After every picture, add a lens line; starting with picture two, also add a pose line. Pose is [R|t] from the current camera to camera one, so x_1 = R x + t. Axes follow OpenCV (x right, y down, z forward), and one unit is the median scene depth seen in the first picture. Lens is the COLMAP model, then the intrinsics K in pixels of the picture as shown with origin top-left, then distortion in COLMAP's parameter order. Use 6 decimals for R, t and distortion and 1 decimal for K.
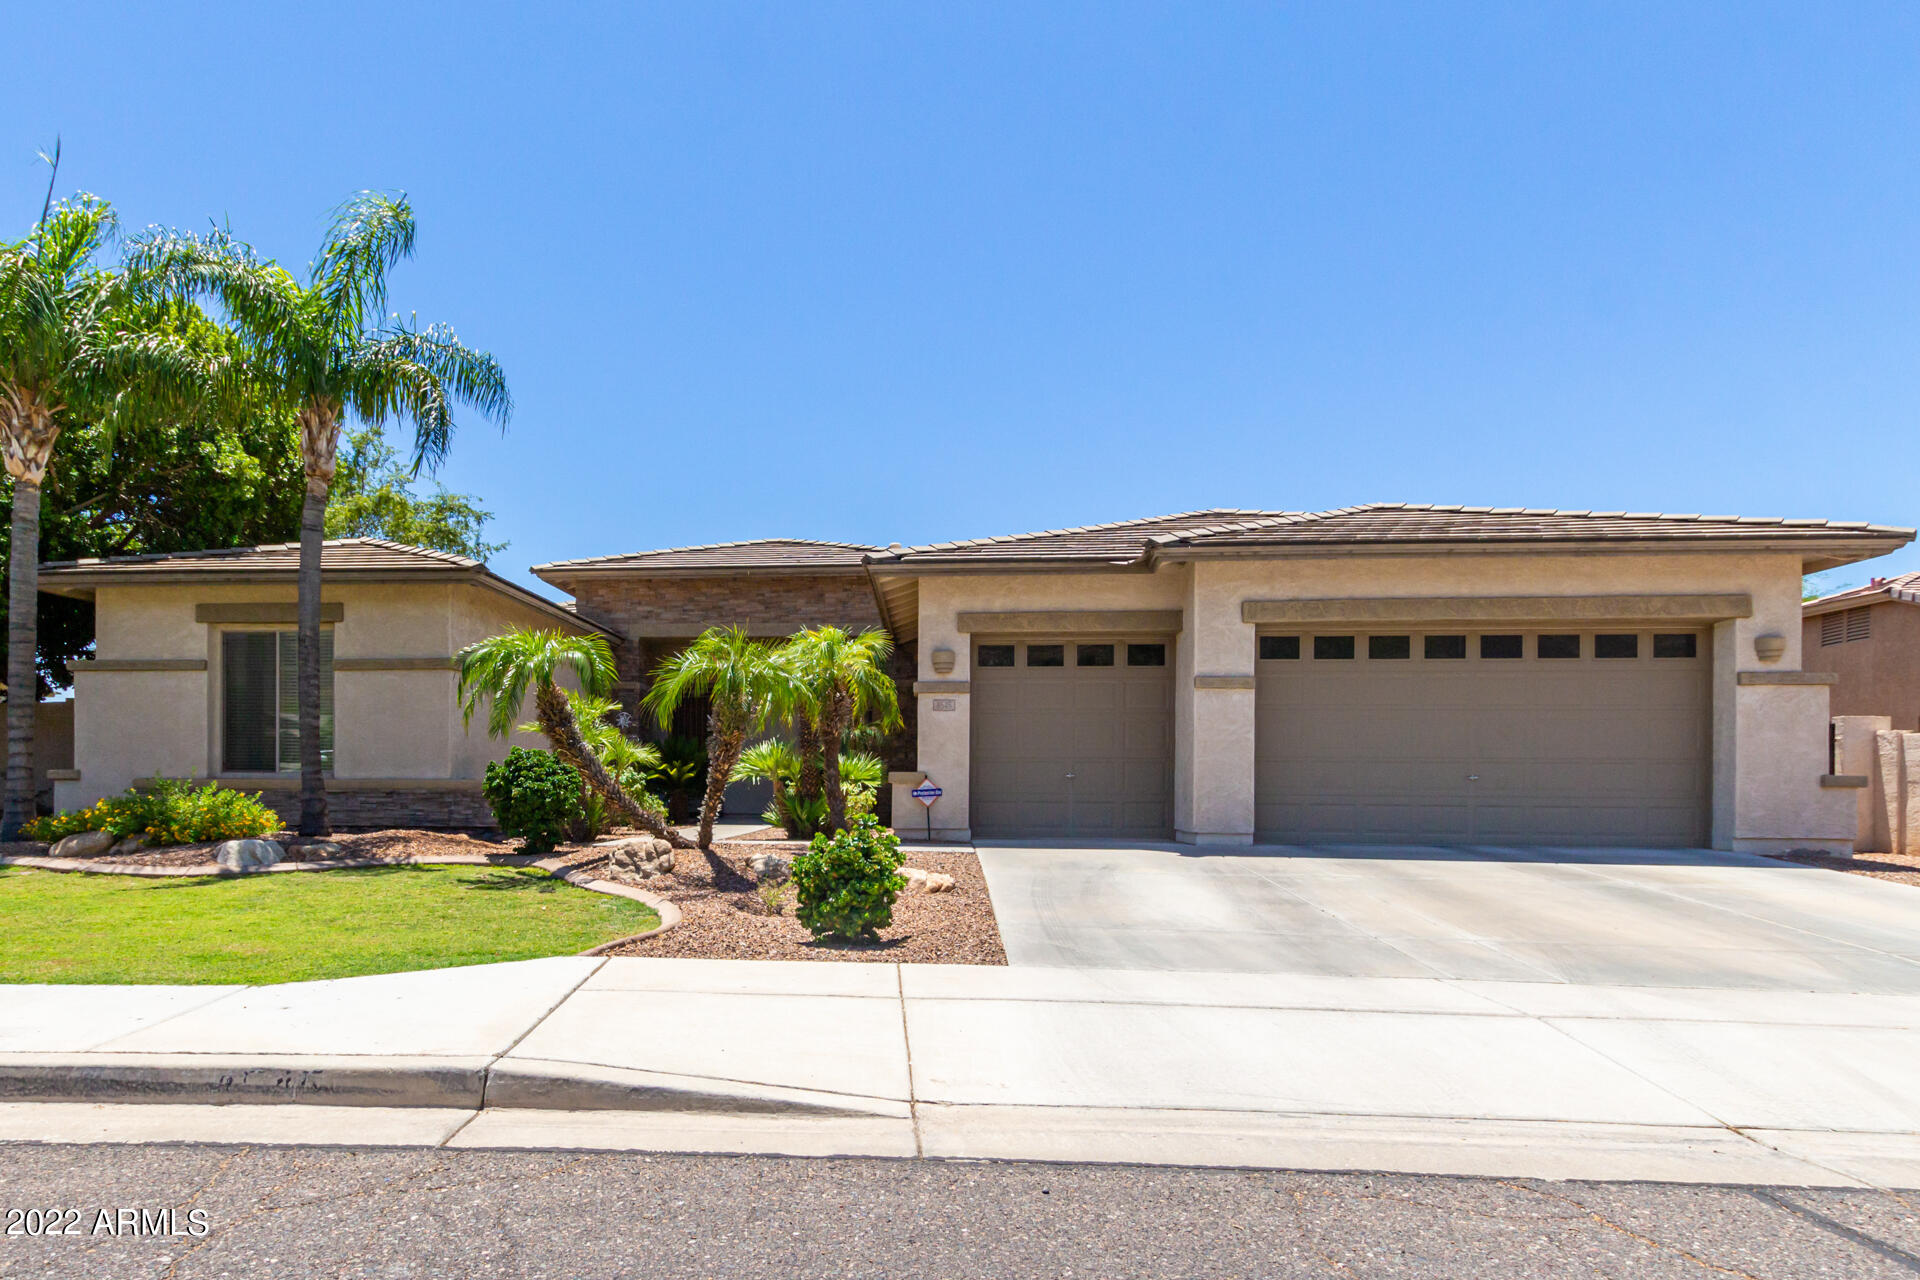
lens RADIAL K [[794.6, 0, 959.8], [0, 794.6, 683.6], [0, 0, 1]] dist [0.012386, 0.000005]
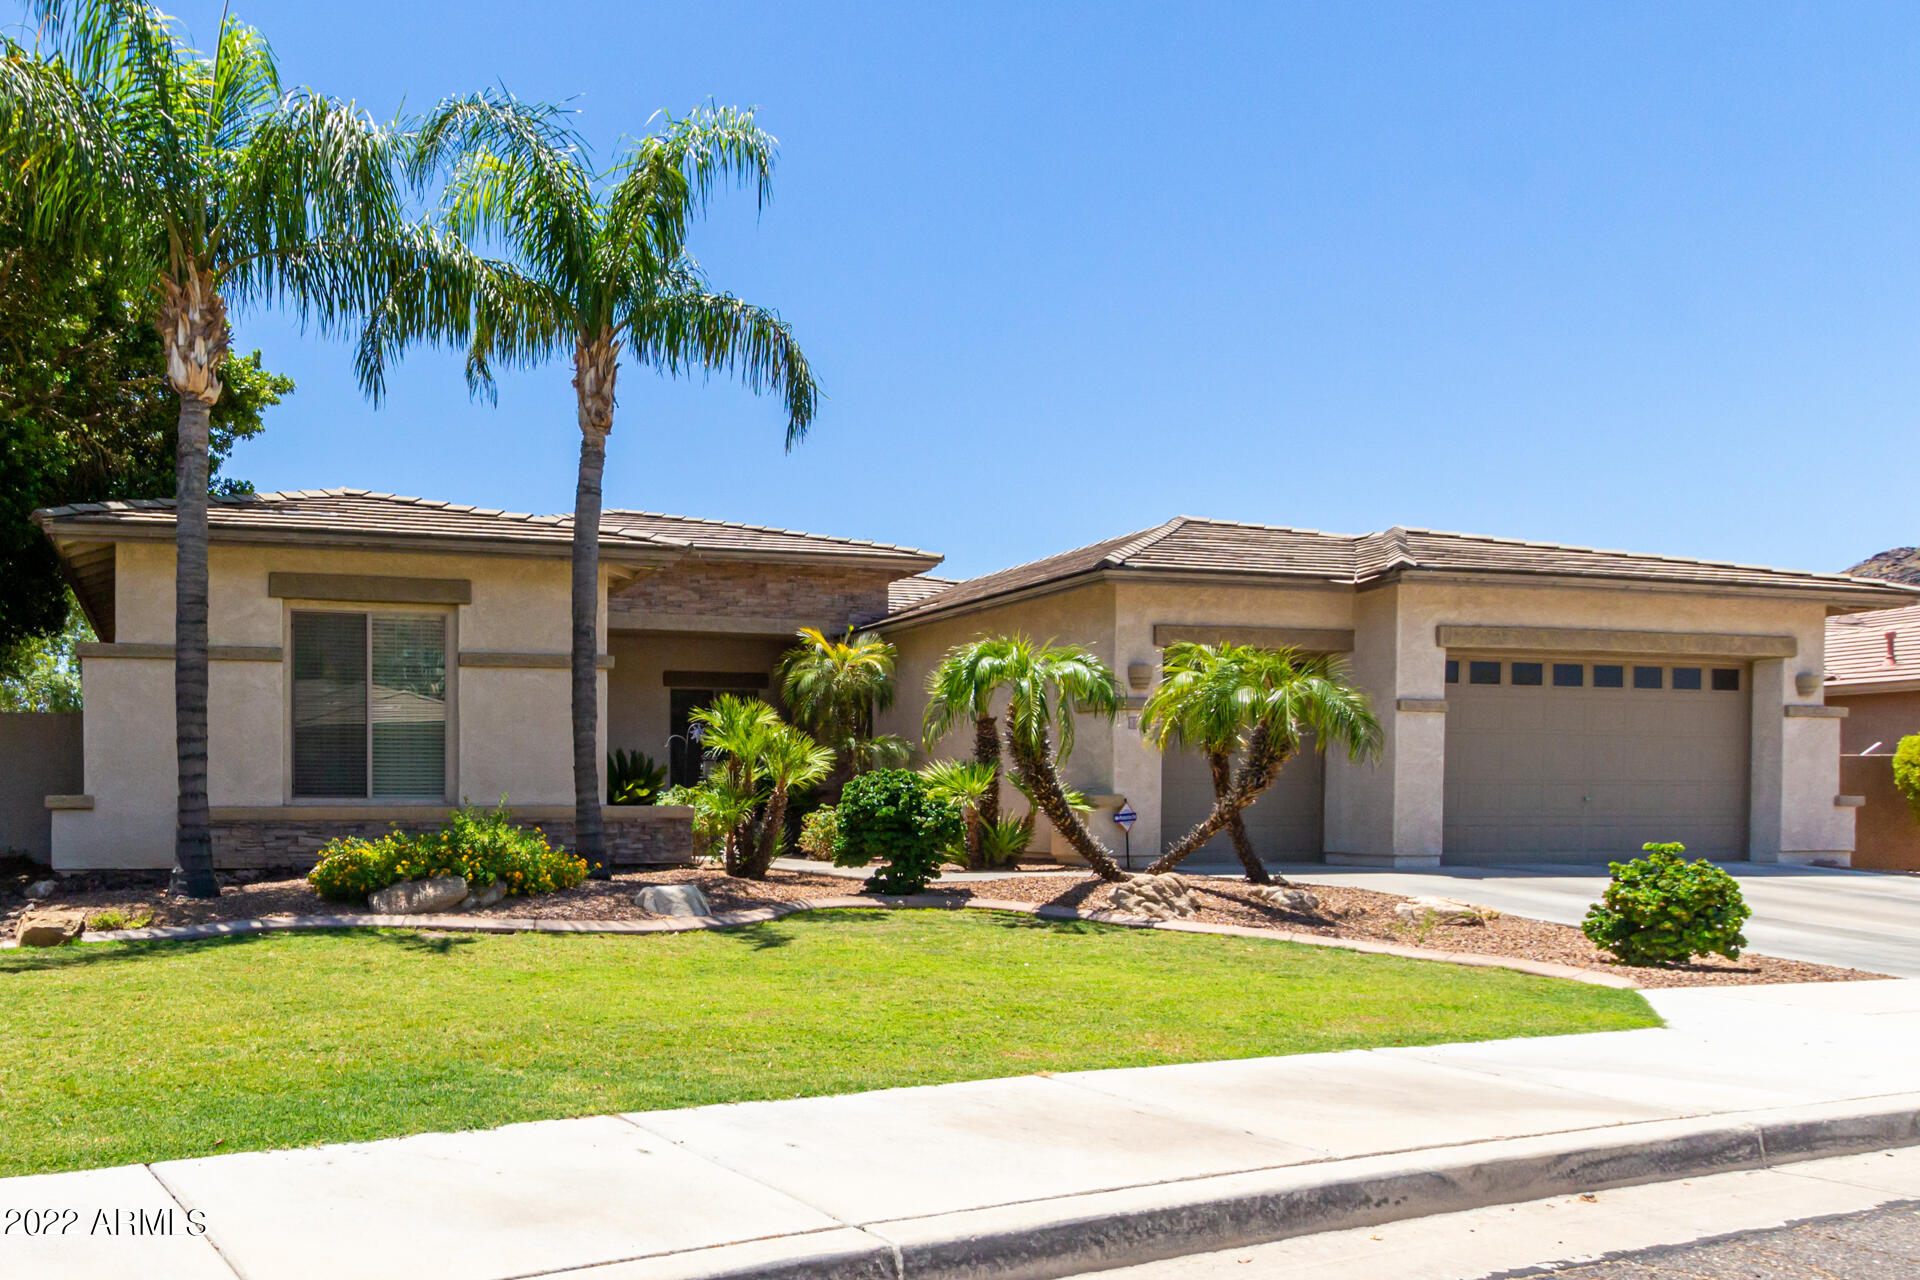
lens RADIAL K [[896.5, 0, 959.3], [0, 896.5, 686.6], [0, 0, 1]] dist [0.028510, -0.012421]
pose [[0.971360, 0.025541, 0.236237, -0.481578], [-0.024694, 0.999674, -0.006544, -0.003327], [-0.236327, 0.000523, 0.971673, 0.029058]]
